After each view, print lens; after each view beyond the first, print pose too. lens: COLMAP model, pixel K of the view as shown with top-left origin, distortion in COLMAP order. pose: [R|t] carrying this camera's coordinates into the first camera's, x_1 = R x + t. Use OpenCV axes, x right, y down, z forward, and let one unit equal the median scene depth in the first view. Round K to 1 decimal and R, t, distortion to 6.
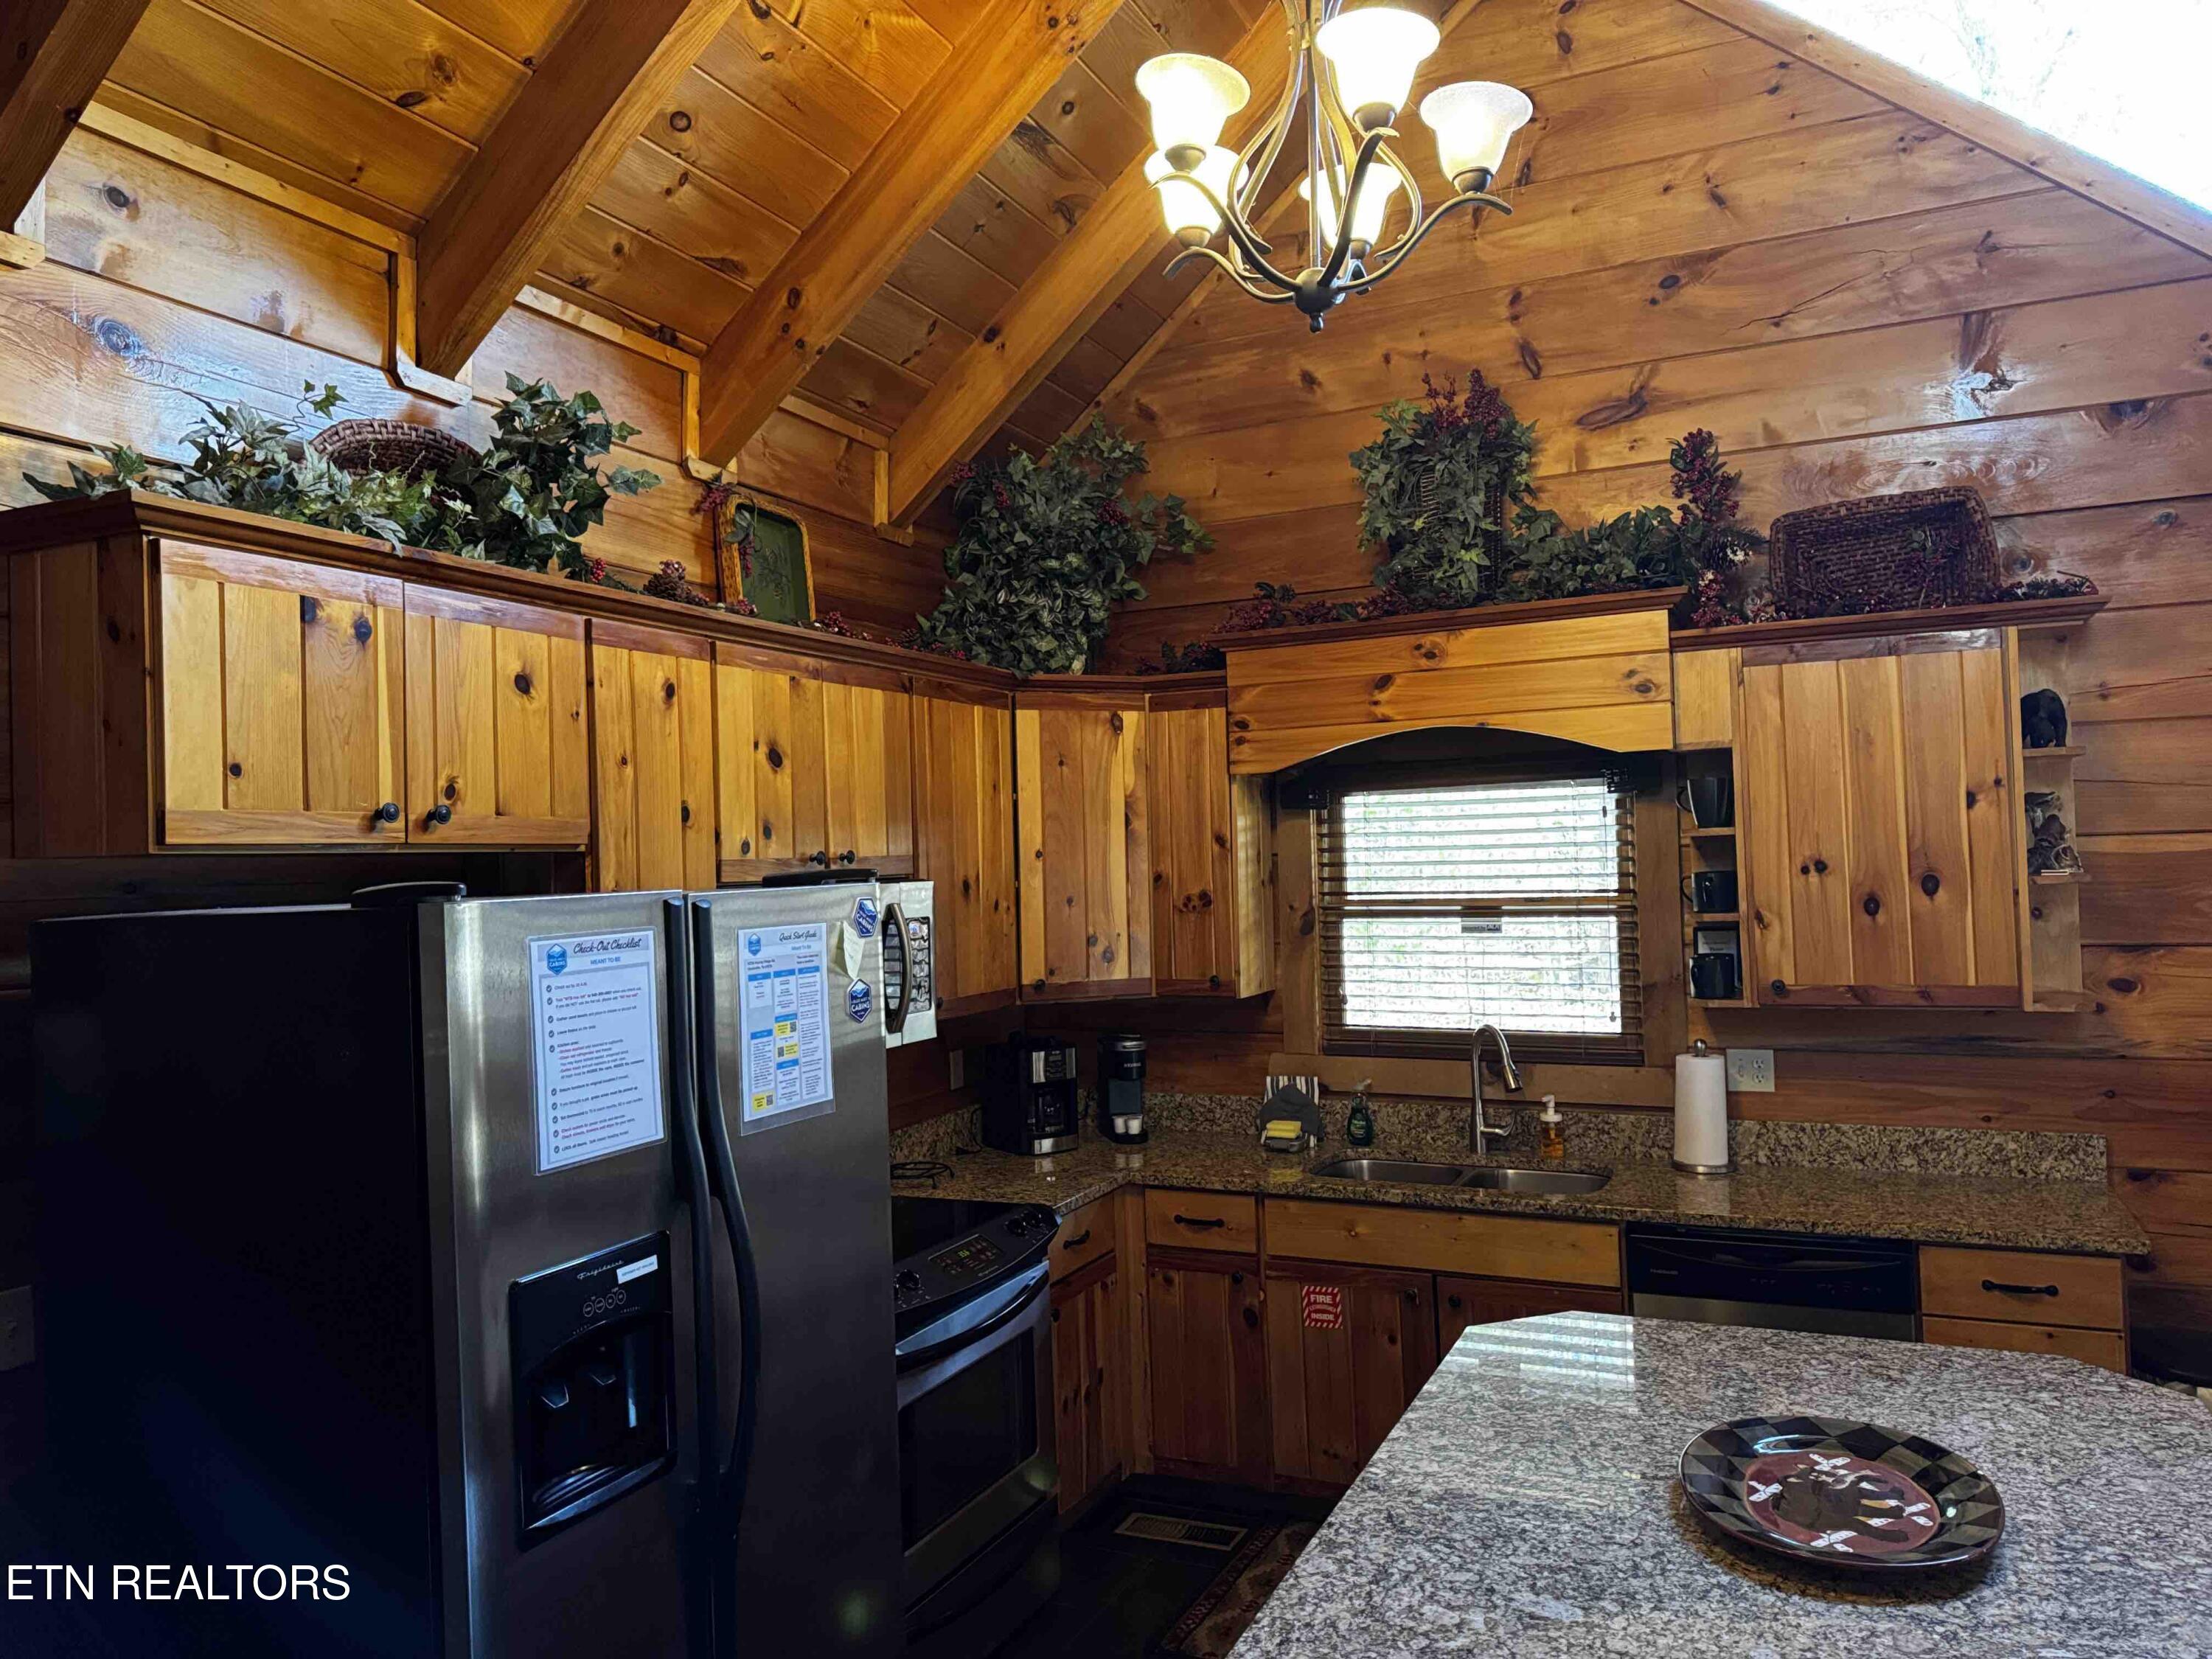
lens RADIAL K [[1534.3, 0, 1100.1], [0, 1534.3, 838.4], [0, 0, 1]] dist [0.066001, -0.082071]
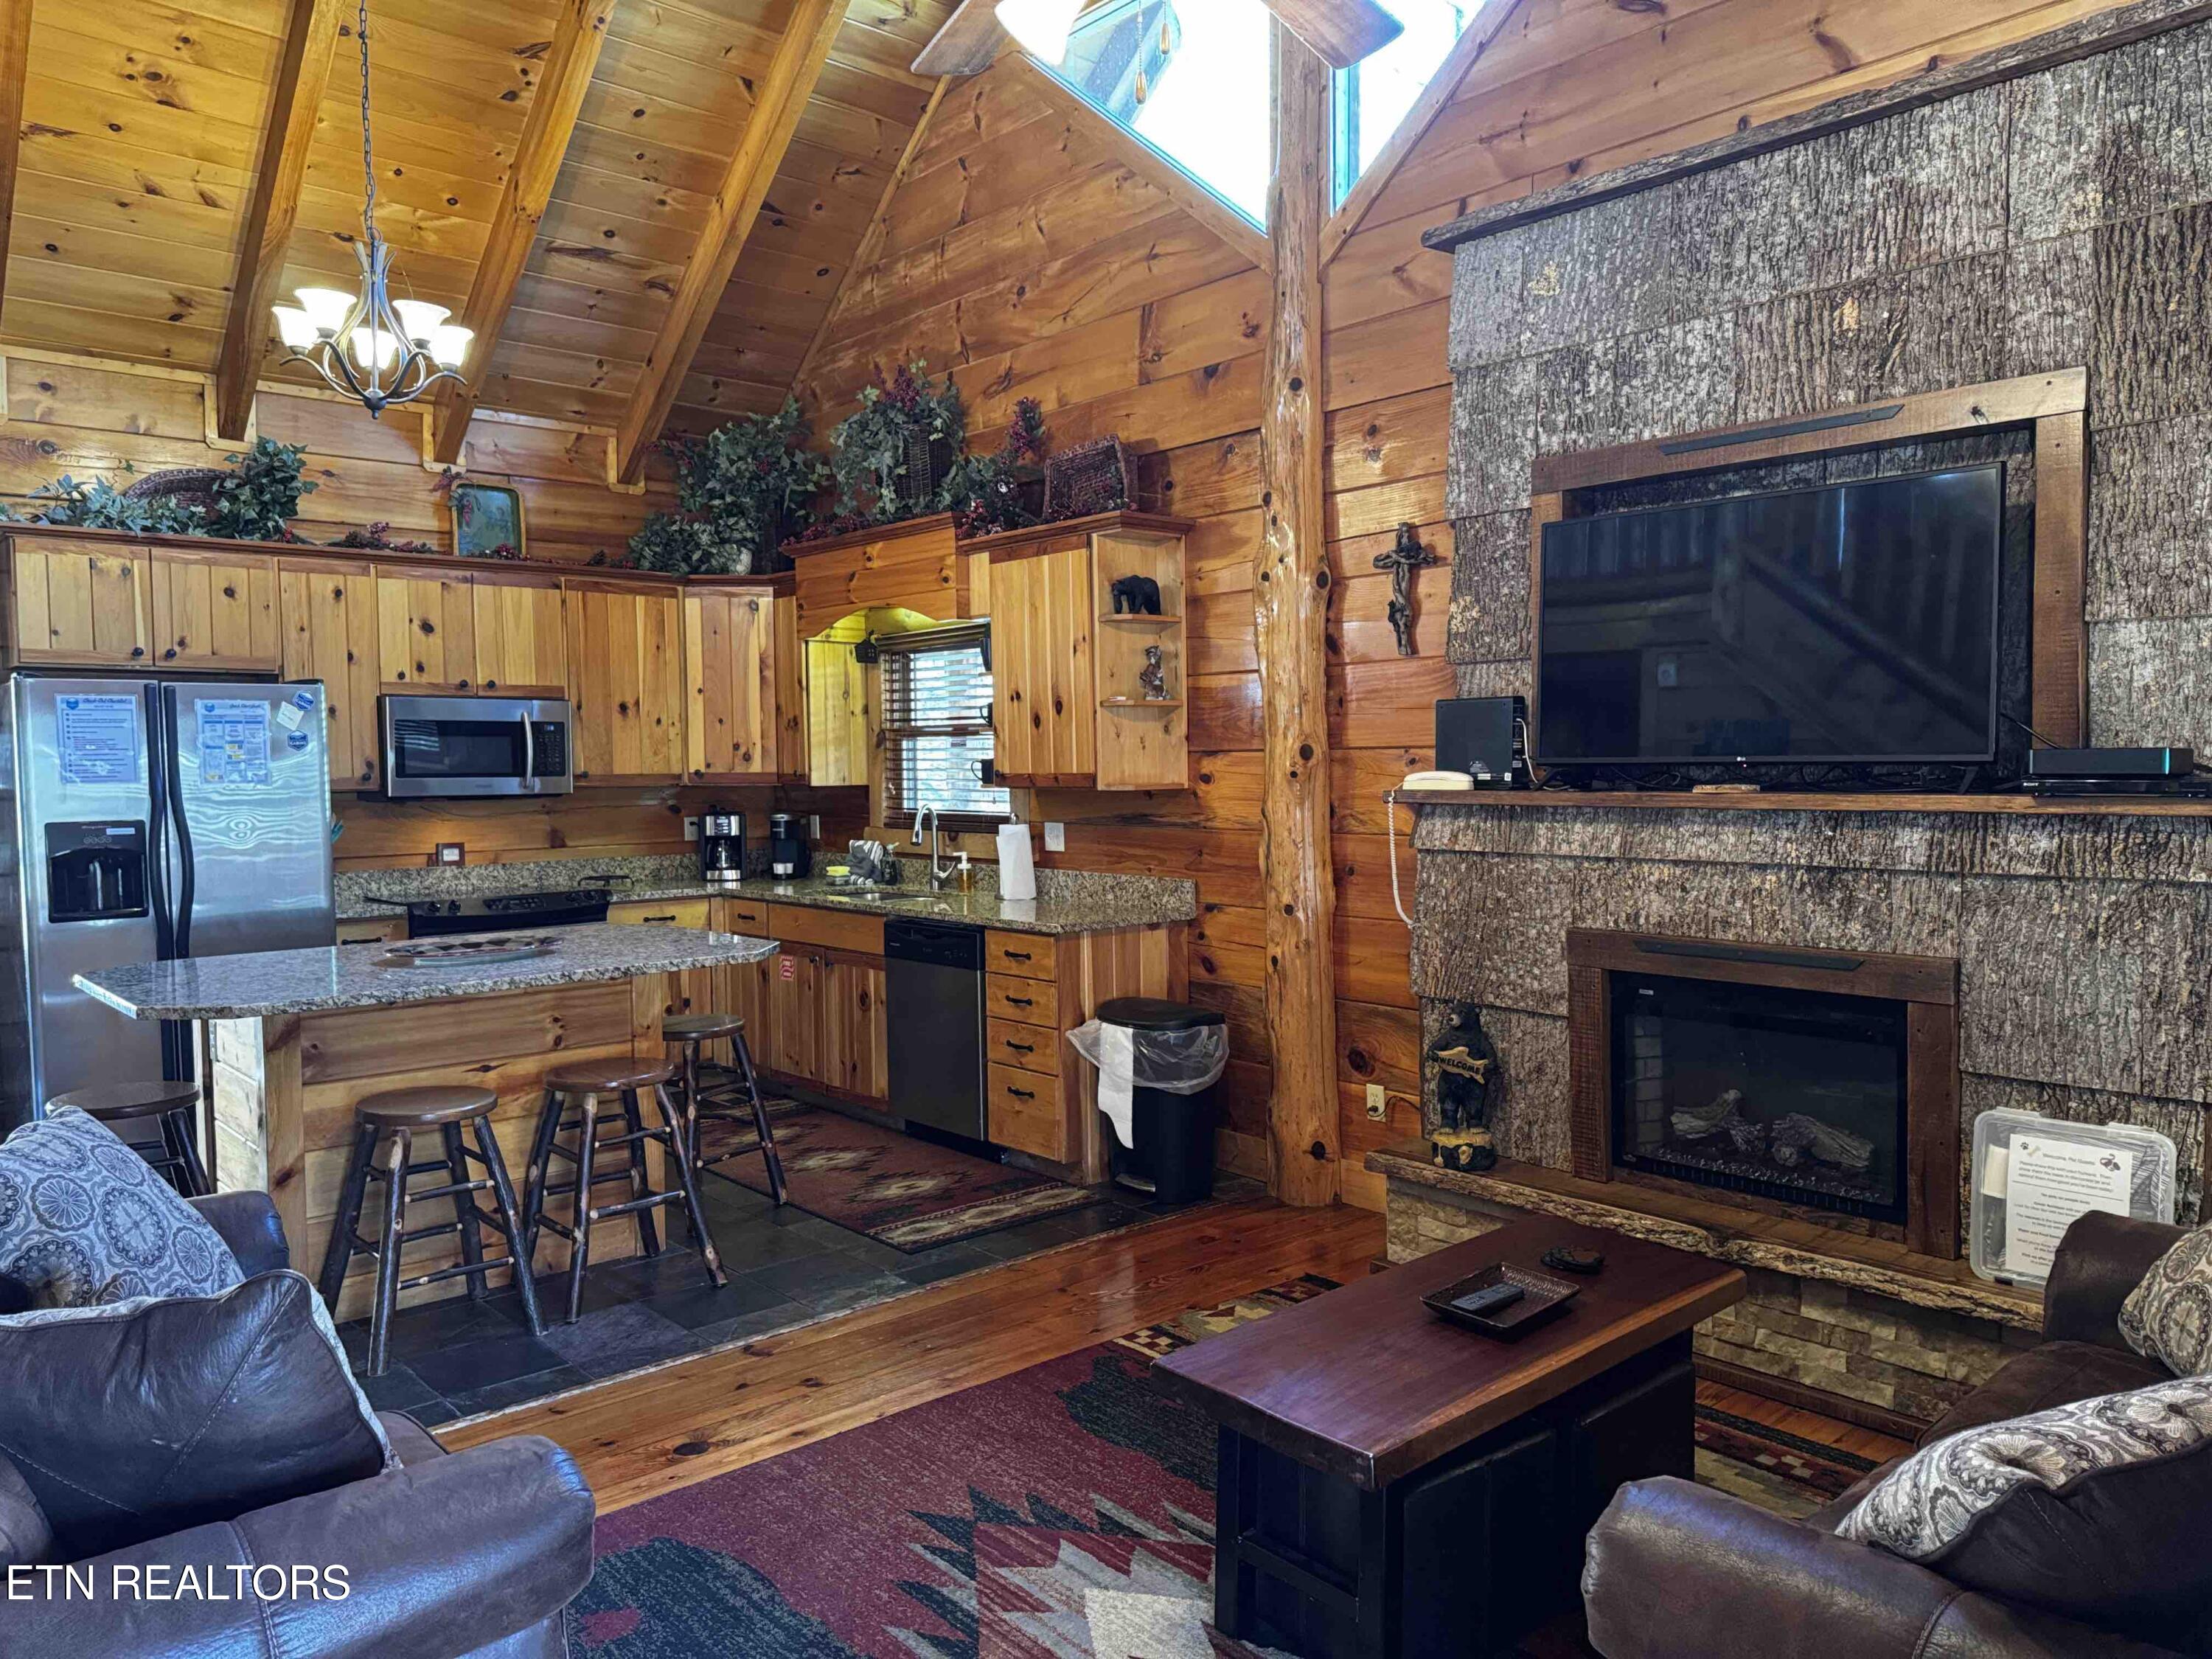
lens RADIAL K [[1534.3, 0, 1100.1], [0, 1534.3, 838.4], [0, 0, 1]] dist [0.066001, -0.082071]
pose [[0.918887, 0.041090, -0.392374, 1.123917], [-0.012091, 0.997027, 0.076095, 0.042329], [0.394335, -0.065178, 0.916653, -0.355171]]
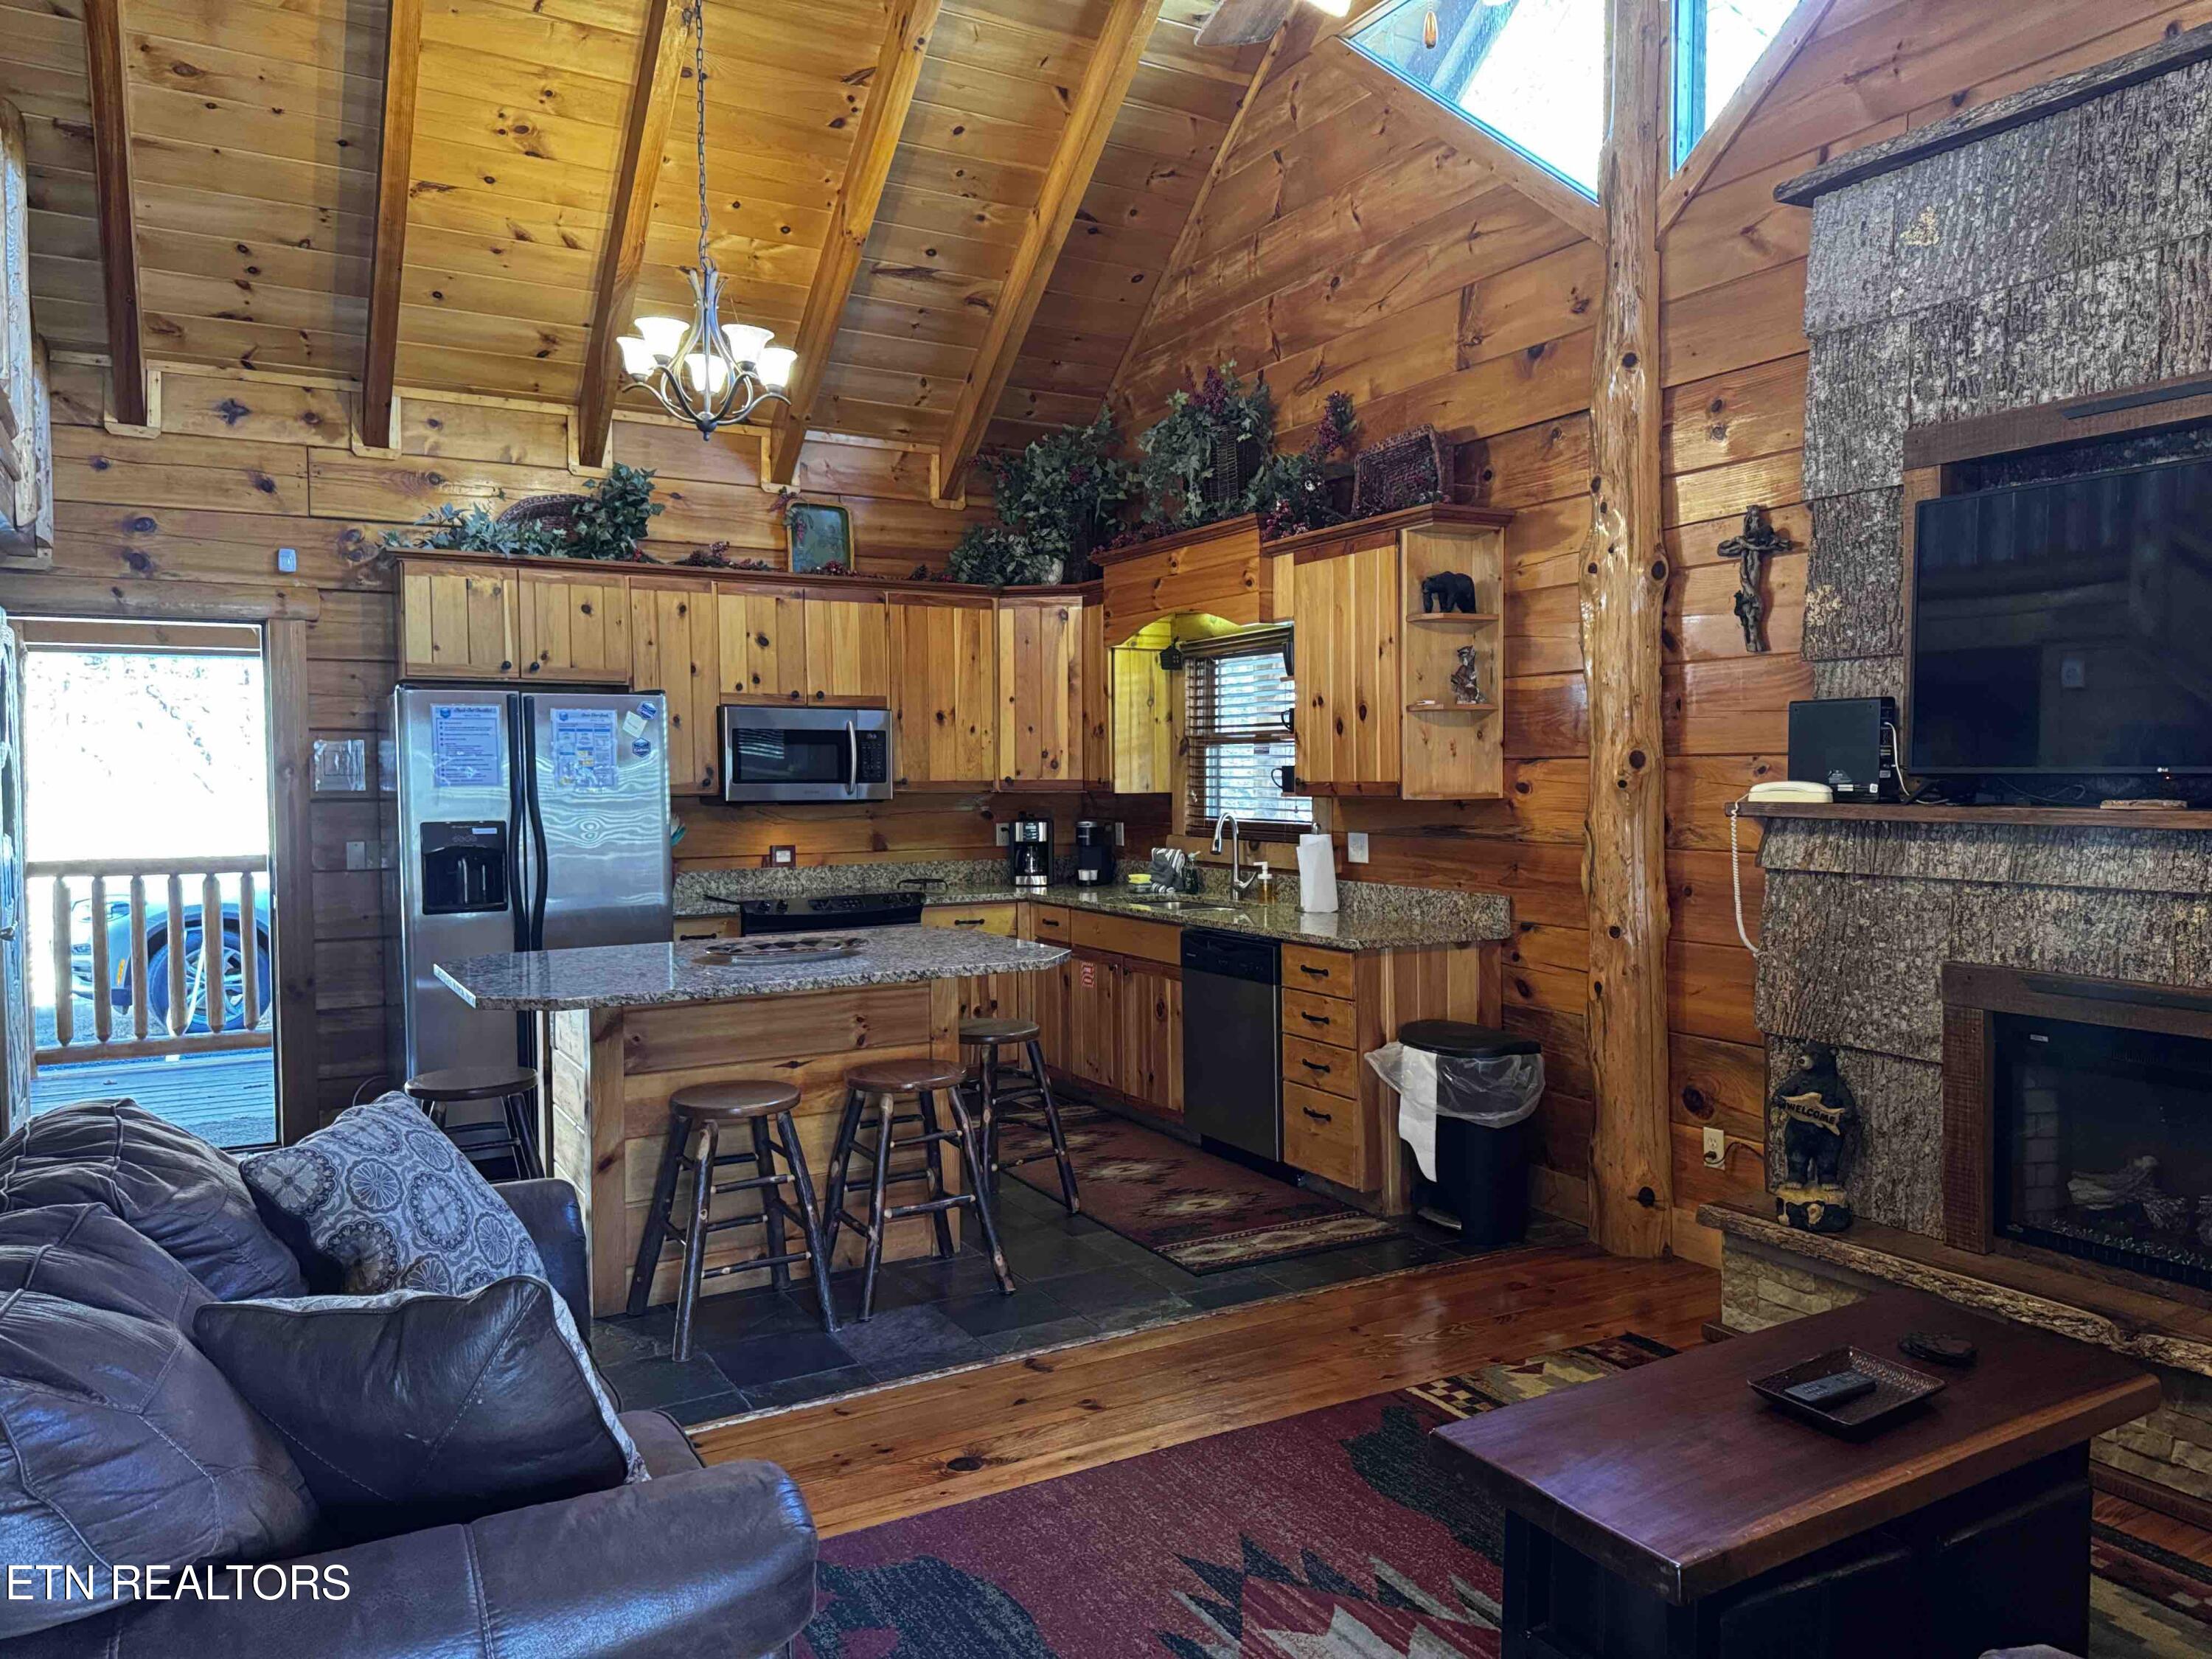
lens RADIAL K [[1522.5, 0, 1110.0], [0, 1522.5, 835.4], [0, 0, 1]] dist [0.151574, -0.275942]
pose [[0.818728, 0.049642, -0.572032, 1.125756], [-0.010234, 0.997359, 0.071905, 0.042693], [0.574090, -0.053017, 0.817074, -0.305801]]
